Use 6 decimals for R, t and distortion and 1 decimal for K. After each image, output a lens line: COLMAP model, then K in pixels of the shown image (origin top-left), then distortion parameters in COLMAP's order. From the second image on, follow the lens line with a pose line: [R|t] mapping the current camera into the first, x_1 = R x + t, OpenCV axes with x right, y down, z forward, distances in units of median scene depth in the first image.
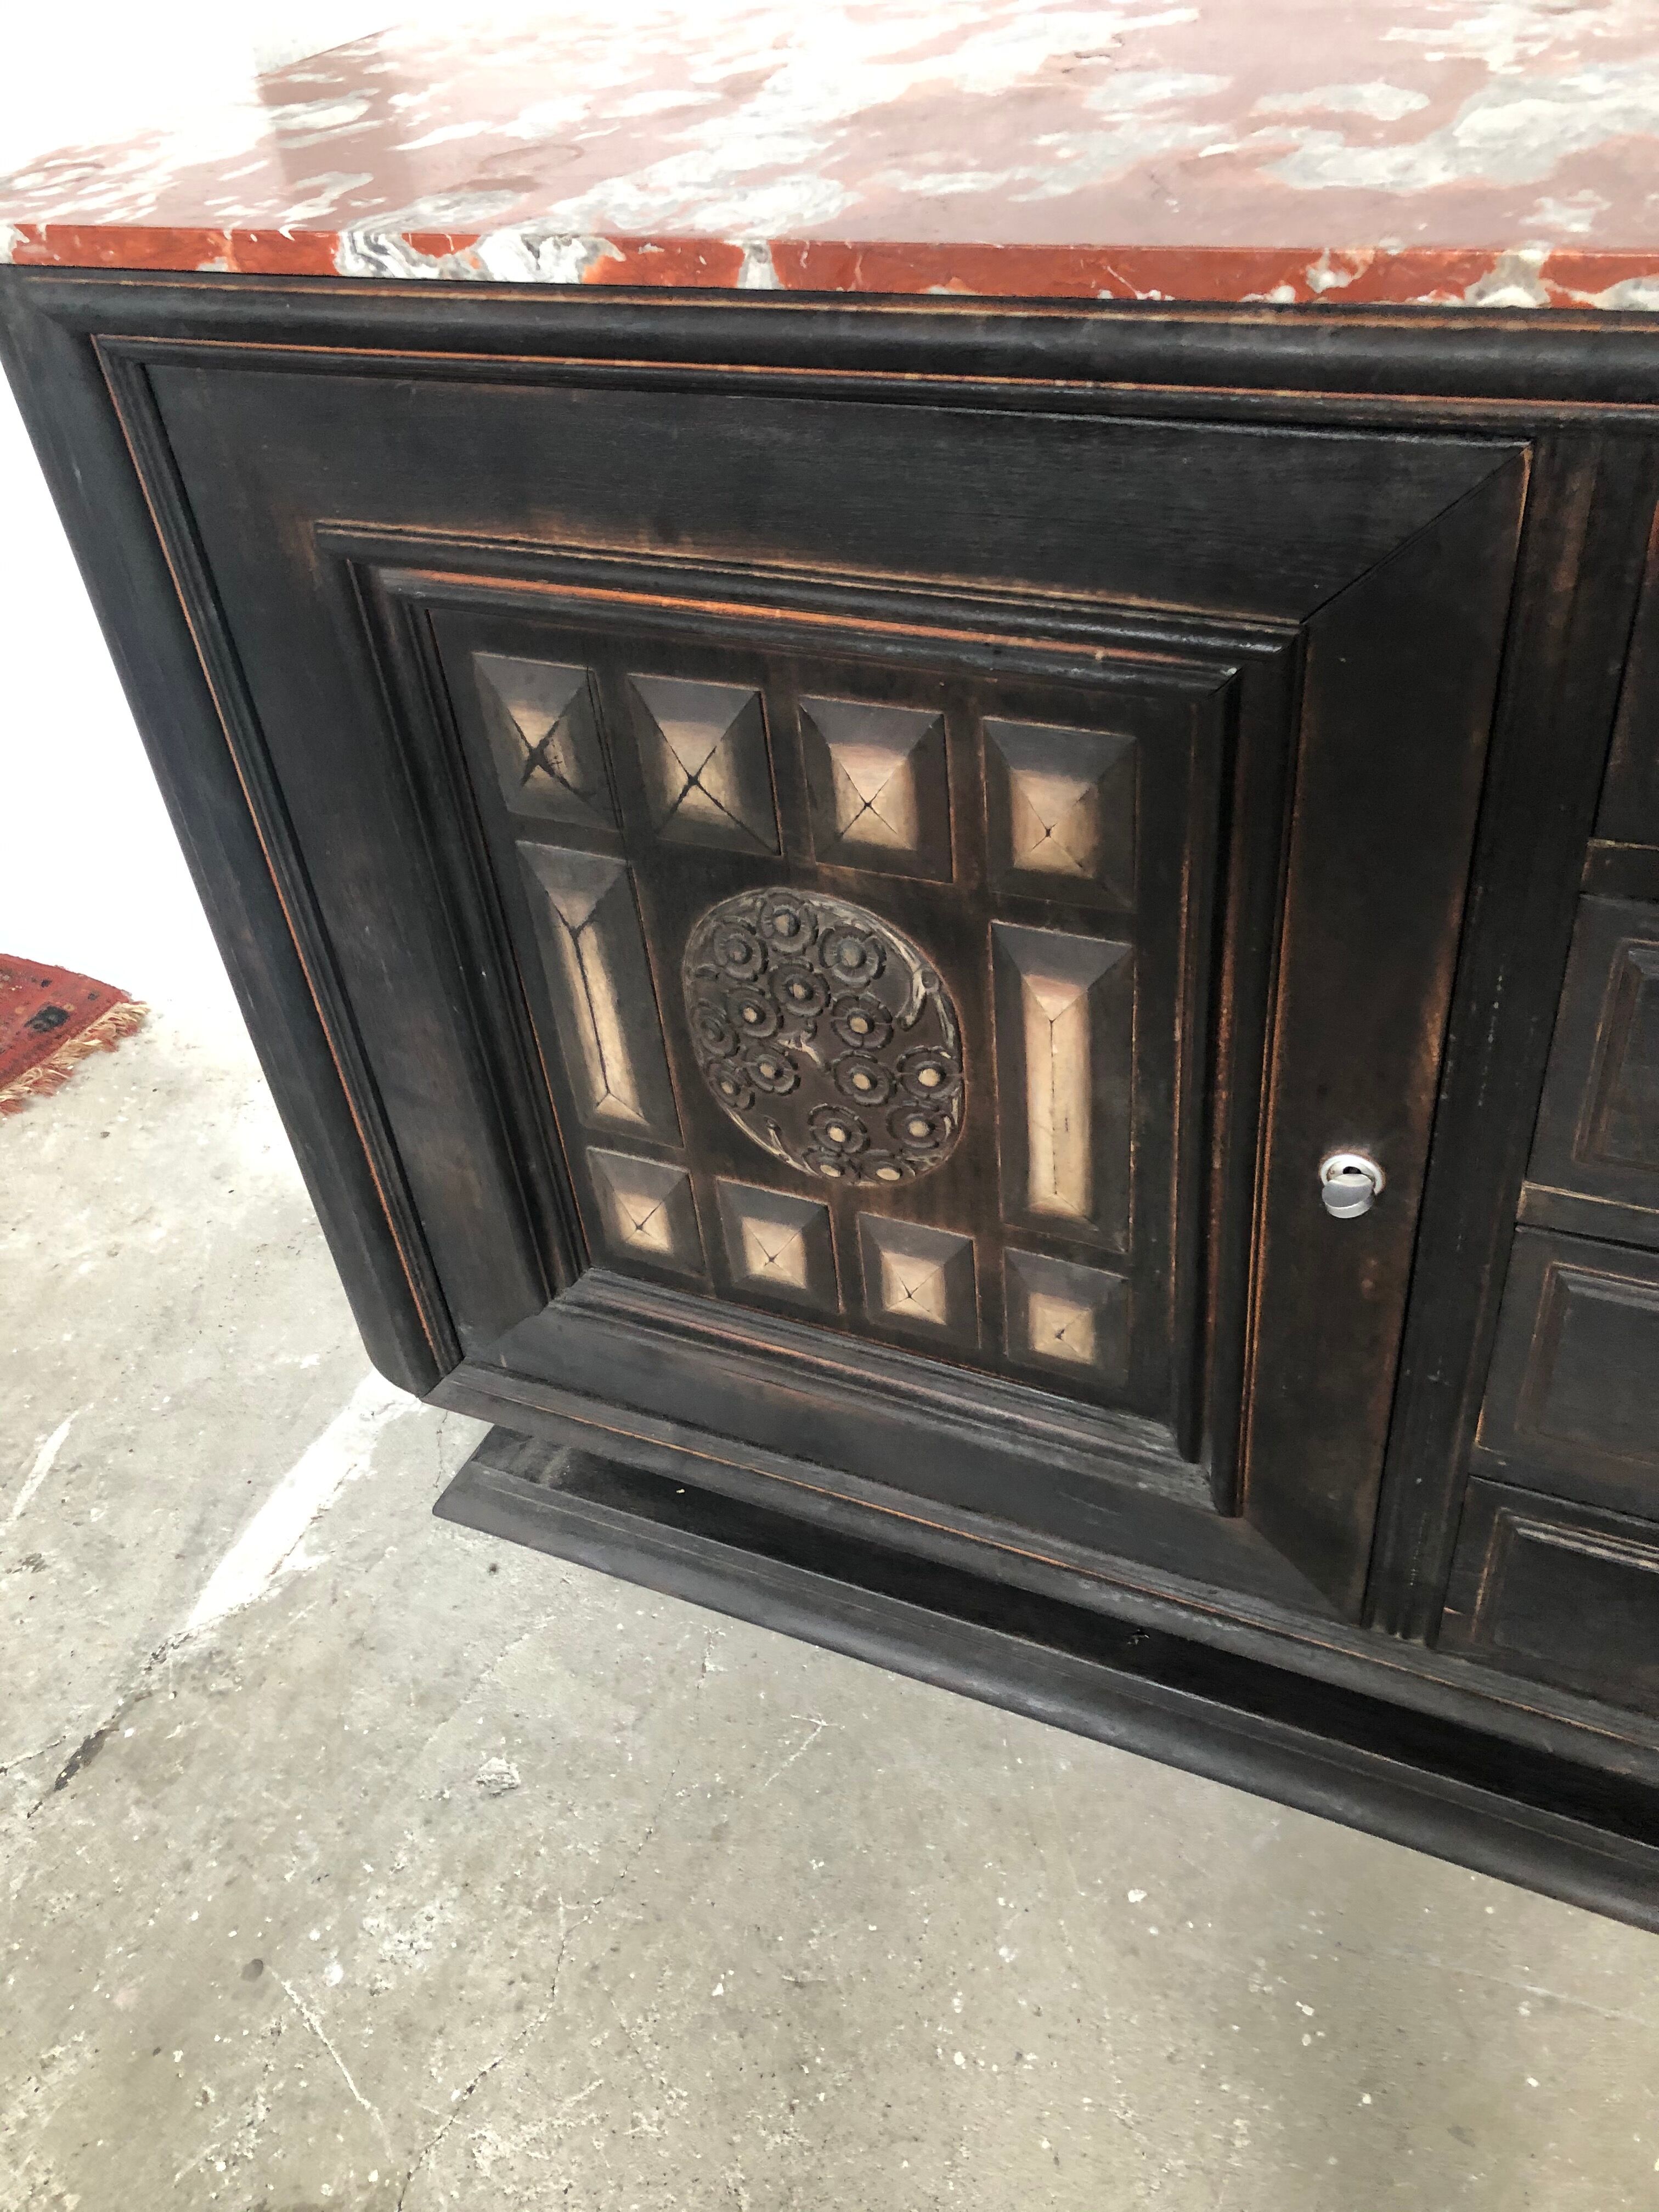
lens RADIAL K [[1826.1, 0, 832.6], [0, 1826.1, 1118.5], [0, 0, 1]] dist [0.038680, -0.037918]
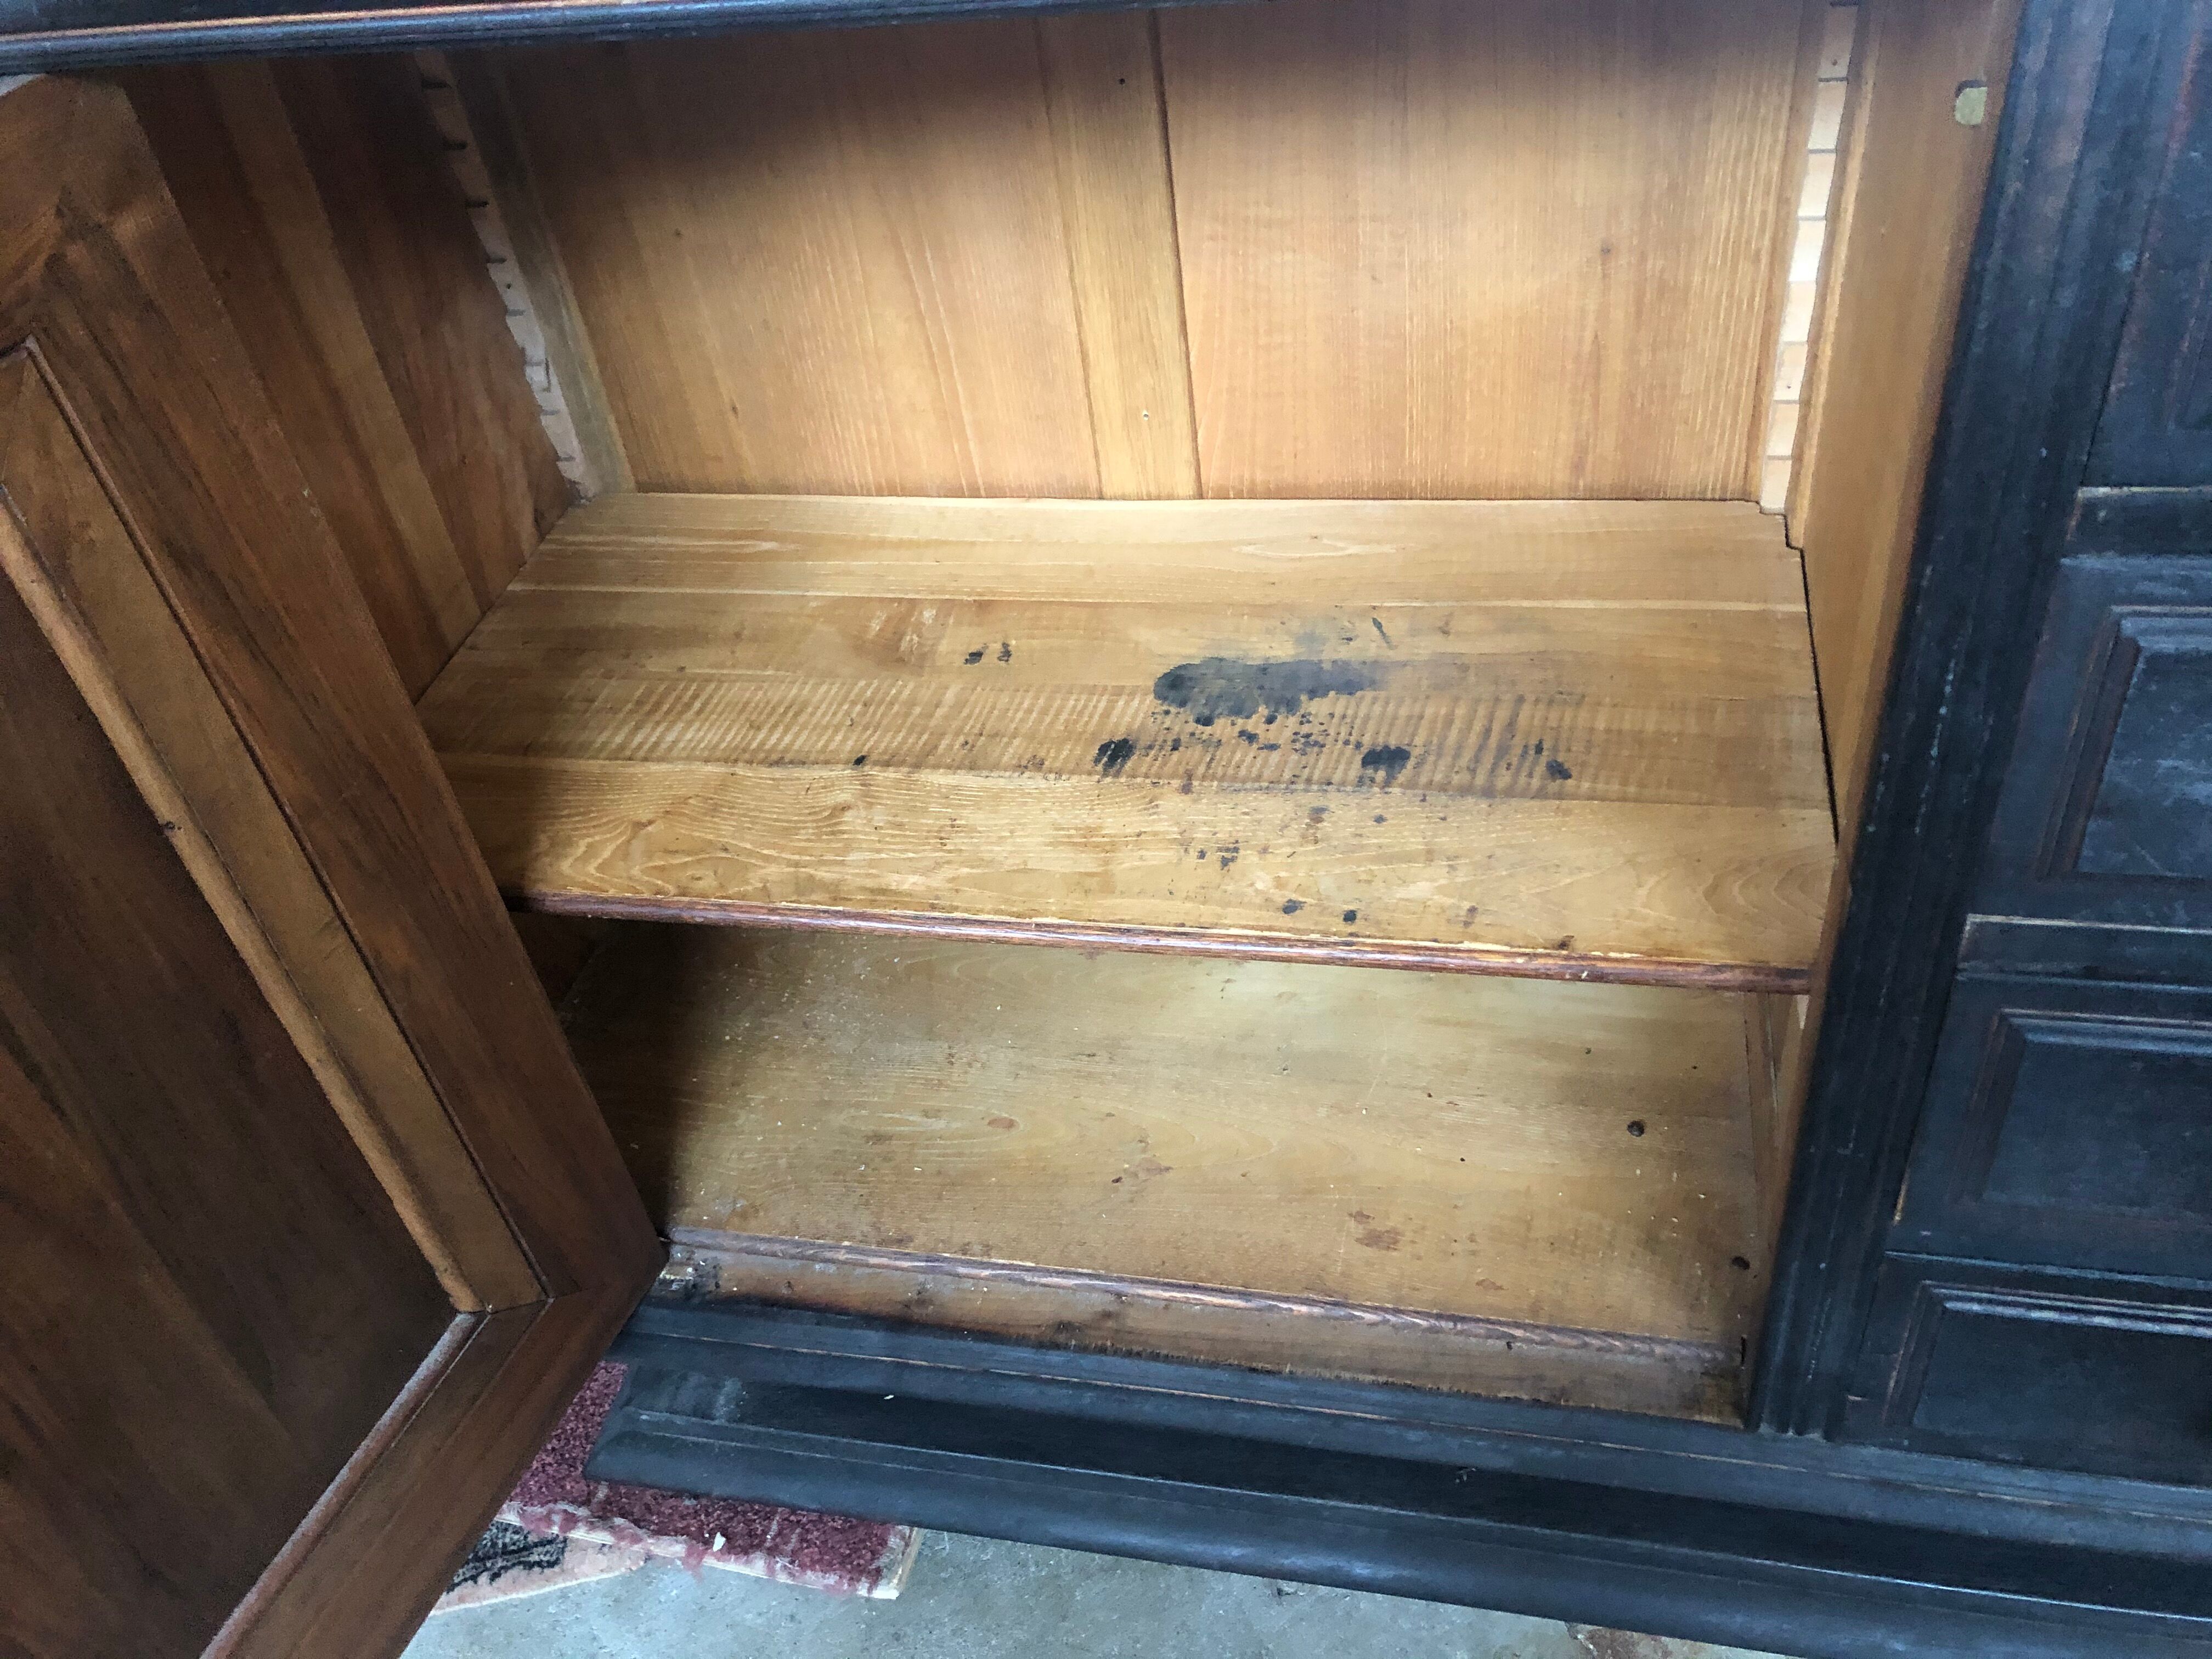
lens RADIAL K [[1826.1, 0, 1117.5], [0, 1826.1, 828.6], [0, 0, 1]] dist [0.038680, -0.037918]
pose [[0.976240, -0.155497, 0.150916, -0.095964], [0.154968, 0.987800, 0.015332, -0.066359], [-0.151459, 0.008419, 0.988428, 0.231145]]
